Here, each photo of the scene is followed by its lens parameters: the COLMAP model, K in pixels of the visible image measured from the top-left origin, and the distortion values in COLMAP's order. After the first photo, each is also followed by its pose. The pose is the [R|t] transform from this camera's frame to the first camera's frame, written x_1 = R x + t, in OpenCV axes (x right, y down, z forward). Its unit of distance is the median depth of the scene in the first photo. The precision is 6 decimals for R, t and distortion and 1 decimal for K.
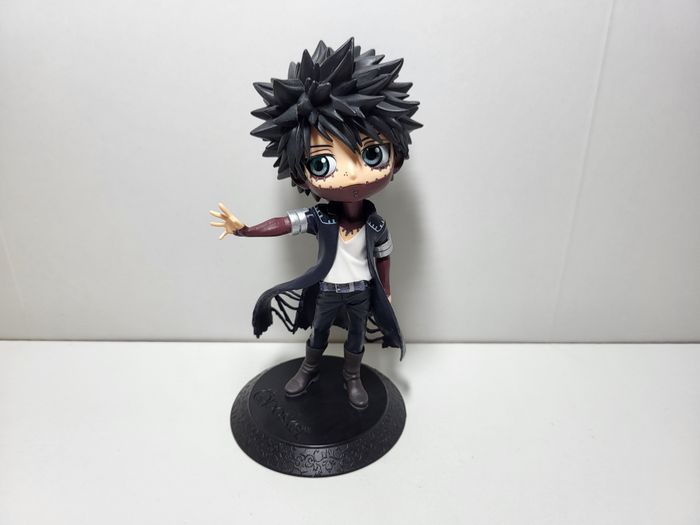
lens RADIAL K [[544.4, 0, 350.0], [0, 544.4, 262.5], [0, 0, 1]] dist [-0.008409, -0.001377]
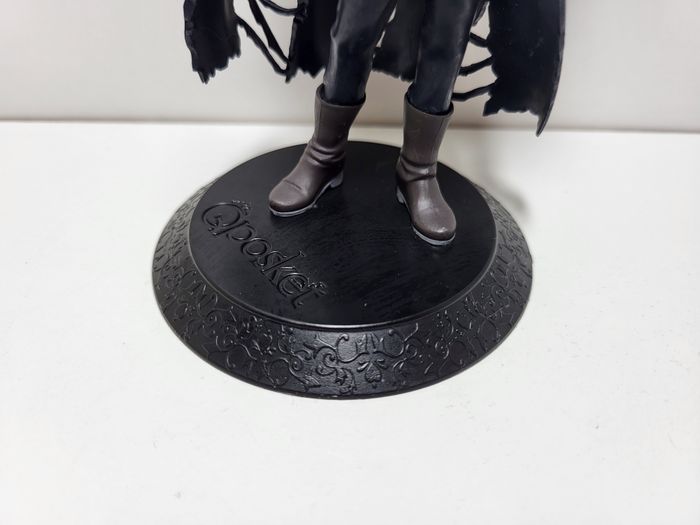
lens RADIAL K [[552.9, 0, 348.3], [0, 552.9, 251.0], [0, 0, 1]] dist [-0.050221, -0.000198]
pose [[0.999842, 0.014567, -0.010206, -0.051211], [-0.011580, 0.968661, 0.248115, 0.169246], [0.013501, -0.247958, 0.968677, 0.577340]]
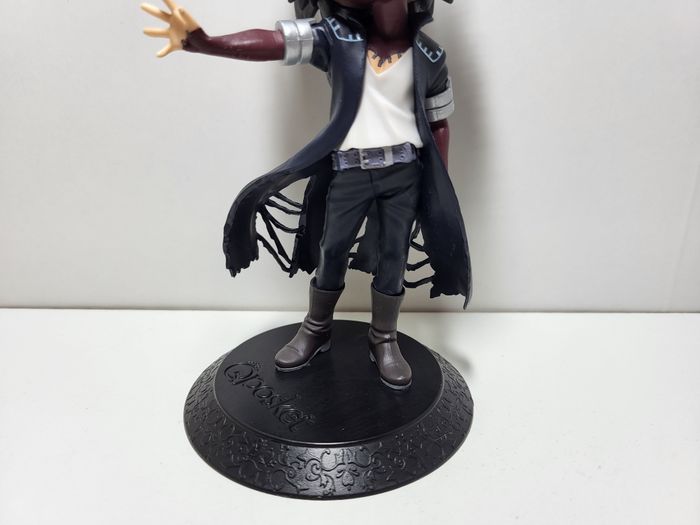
lens RADIAL K [[544.4, 0, 350.0], [0, 544.4, 262.5], [0, 0, 1]] dist [-0.008409, -0.001377]
pose [[0.999877, 0.000120, -0.015696, -0.026311], [-0.001673, 0.995089, -0.098974, 0.195999], [0.015608, 0.098988, 0.994966, 0.398111]]
